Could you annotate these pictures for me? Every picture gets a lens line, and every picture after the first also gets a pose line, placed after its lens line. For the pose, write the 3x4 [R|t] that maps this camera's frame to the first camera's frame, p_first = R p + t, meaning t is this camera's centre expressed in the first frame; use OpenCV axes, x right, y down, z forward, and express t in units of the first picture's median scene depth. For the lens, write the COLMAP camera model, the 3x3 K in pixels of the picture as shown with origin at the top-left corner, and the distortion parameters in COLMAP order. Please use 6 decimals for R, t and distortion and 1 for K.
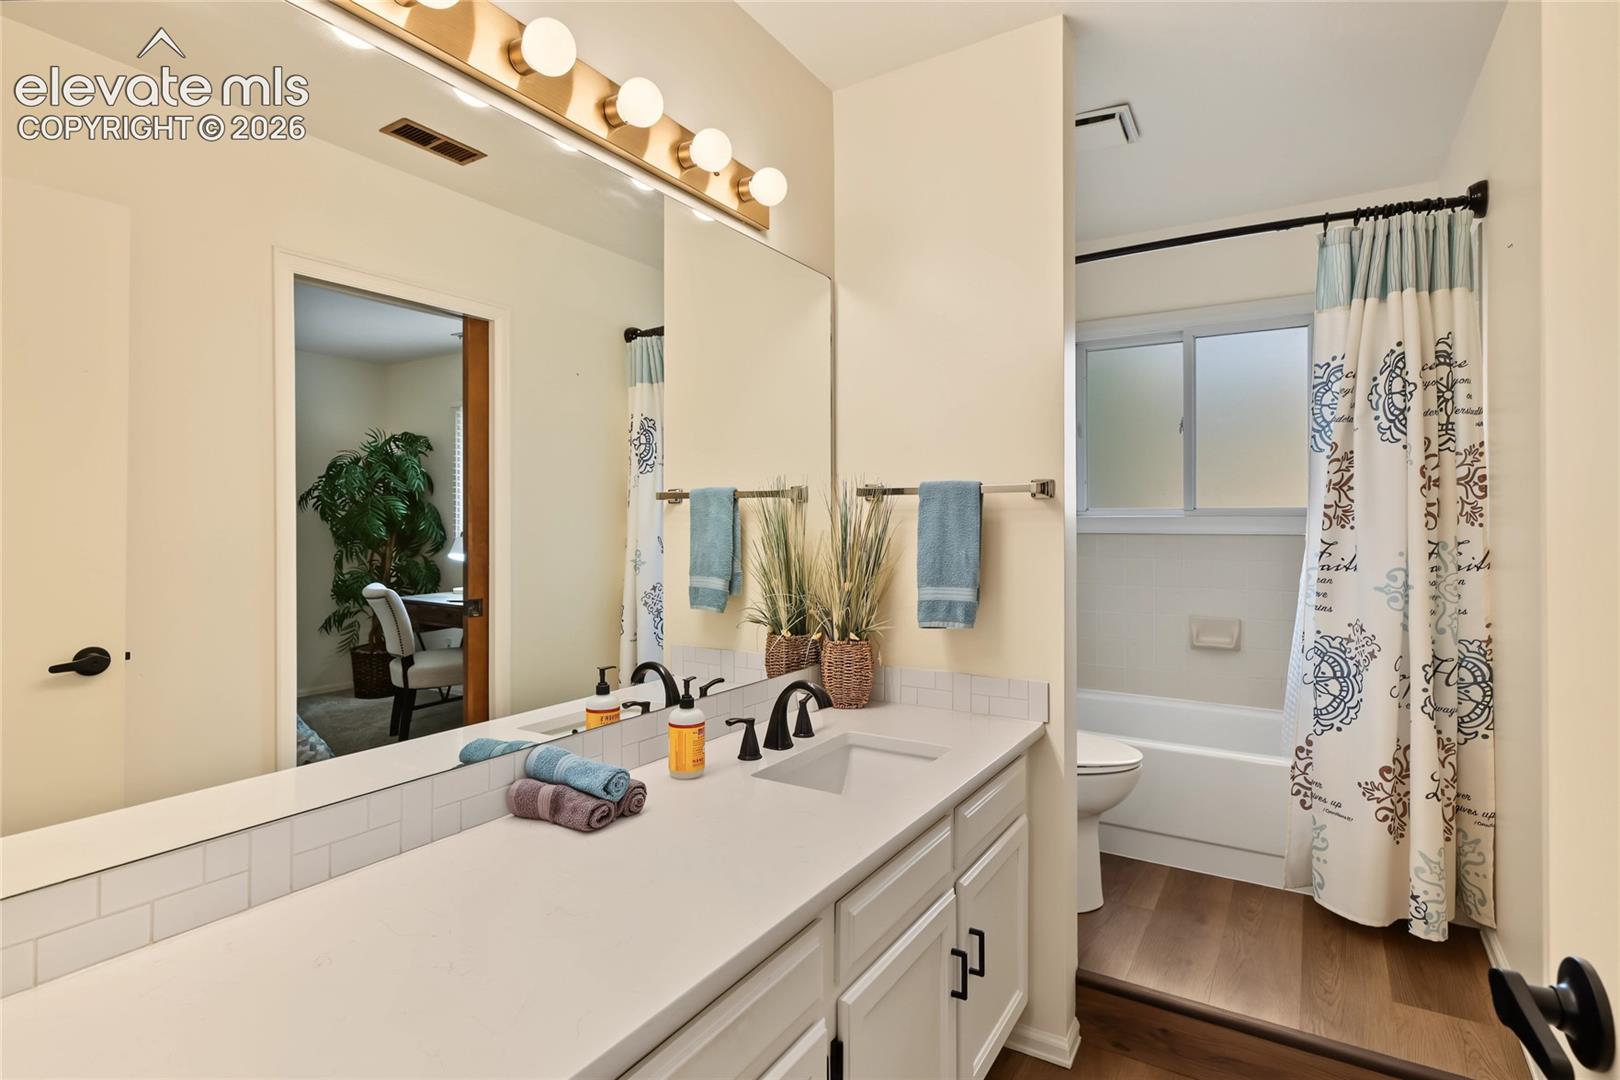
lens RADIAL K [[799.7, 0, 820.6], [0, 799.7, 524.6], [0, 0, 1]] dist [0.003588, 0.000143]
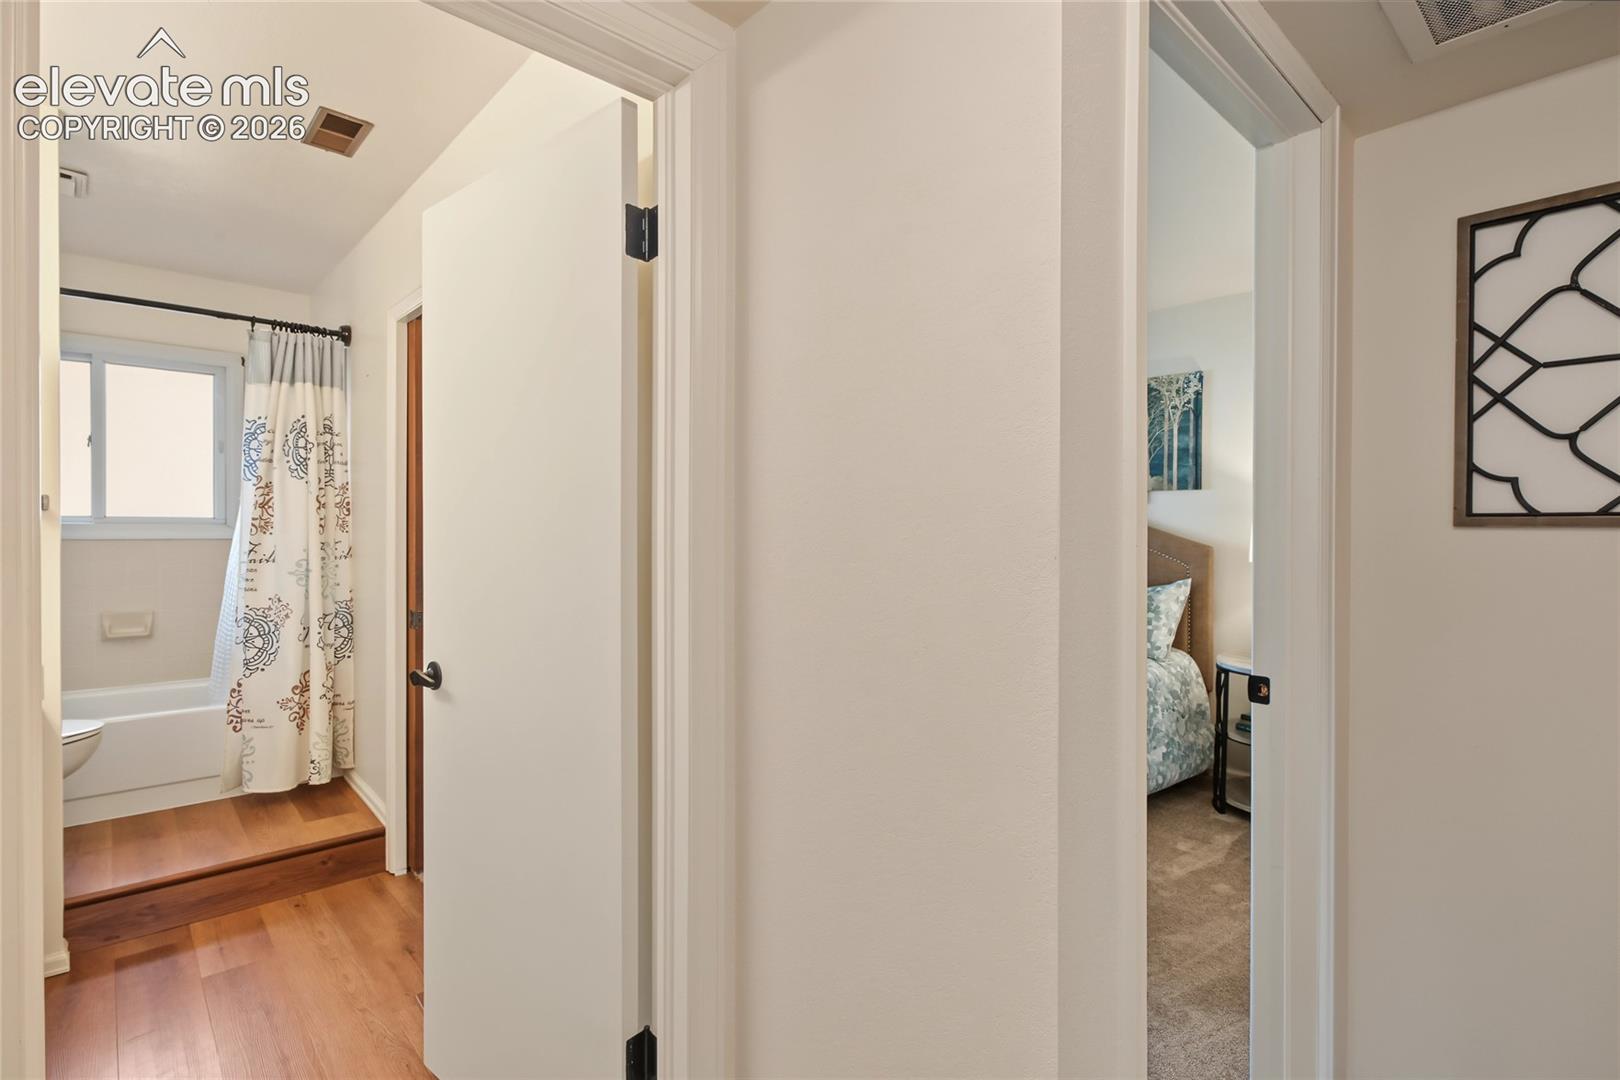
lens RADIAL K [[799.7, 0, 820.6], [0, 799.7, 524.6], [0, 0, 1]] dist [0.003588, 0.000143]
pose [[0.281119, 0.006085, 0.959654, -0.500567], [-0.002594, 0.999981, -0.005581, -0.007402], [-0.959669, -0.000920, 0.281130, -0.417407]]
